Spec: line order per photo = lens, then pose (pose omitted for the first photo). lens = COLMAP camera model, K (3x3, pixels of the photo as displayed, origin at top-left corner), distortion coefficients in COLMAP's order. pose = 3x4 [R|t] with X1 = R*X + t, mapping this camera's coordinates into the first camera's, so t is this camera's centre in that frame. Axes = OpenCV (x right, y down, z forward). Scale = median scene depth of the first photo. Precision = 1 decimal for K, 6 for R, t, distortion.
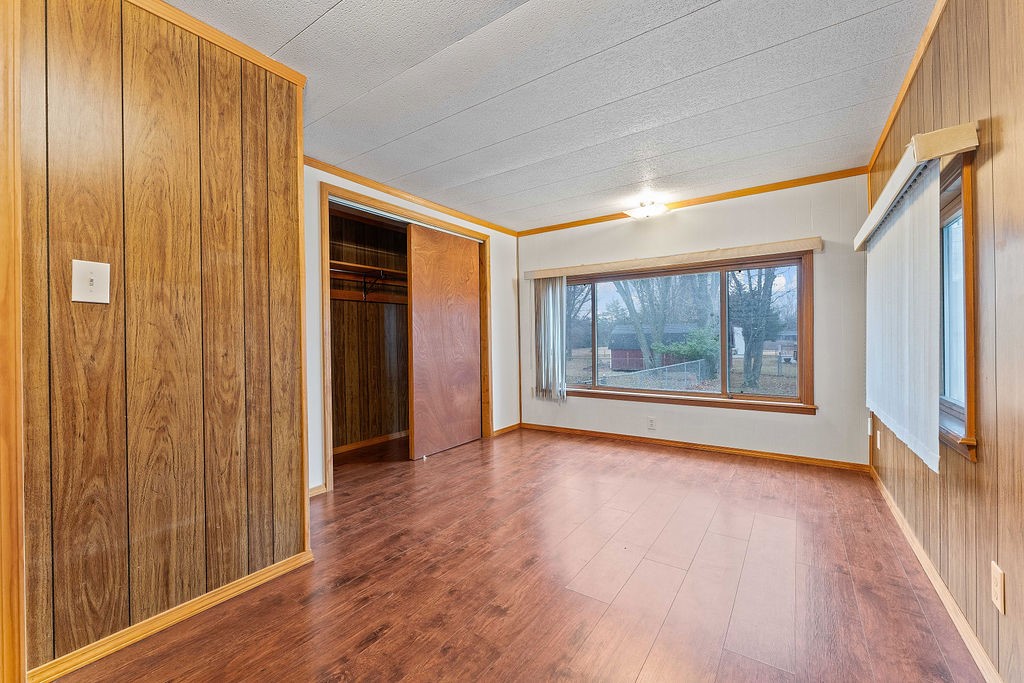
lens RADIAL K [[407.5, 0, 513.6], [0, 407.5, 339.0], [0, 0, 1]] dist [-0.002119, -0.000033]
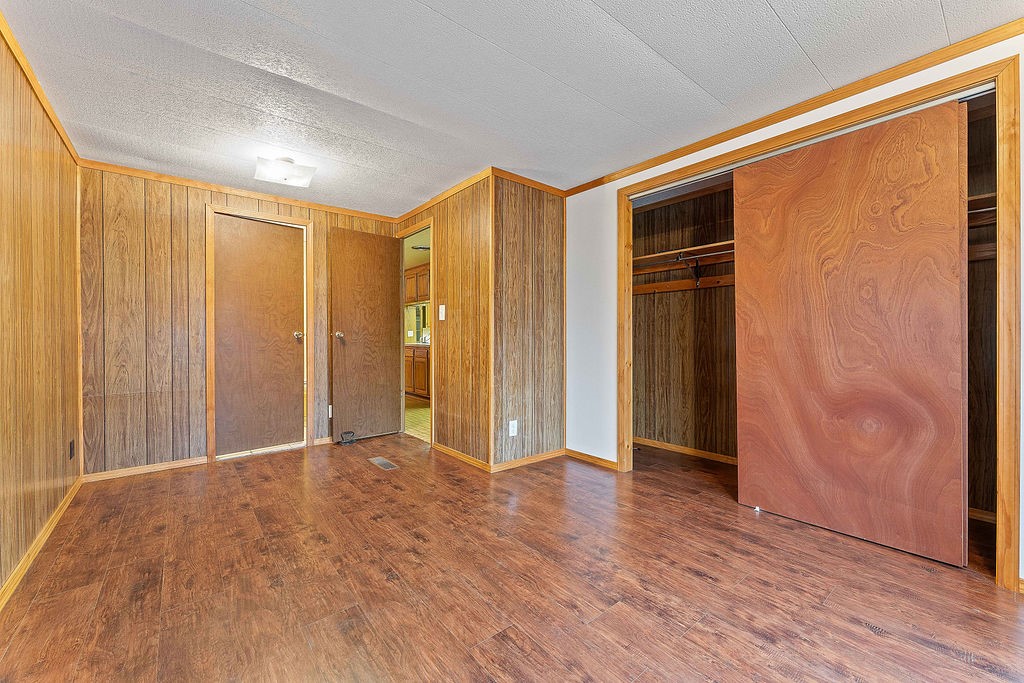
lens RADIAL K [[407.5, 0, 512.5], [0, 407.5, 342.1], [0, 0, 1]] dist [-0.002119, -0.000033]
pose [[-0.272884, 0.026929, -0.961670, 1.043378], [0.006685, 0.999637, 0.026096, -0.008495], [0.962024, 0.000693, -0.272965, 1.579837]]
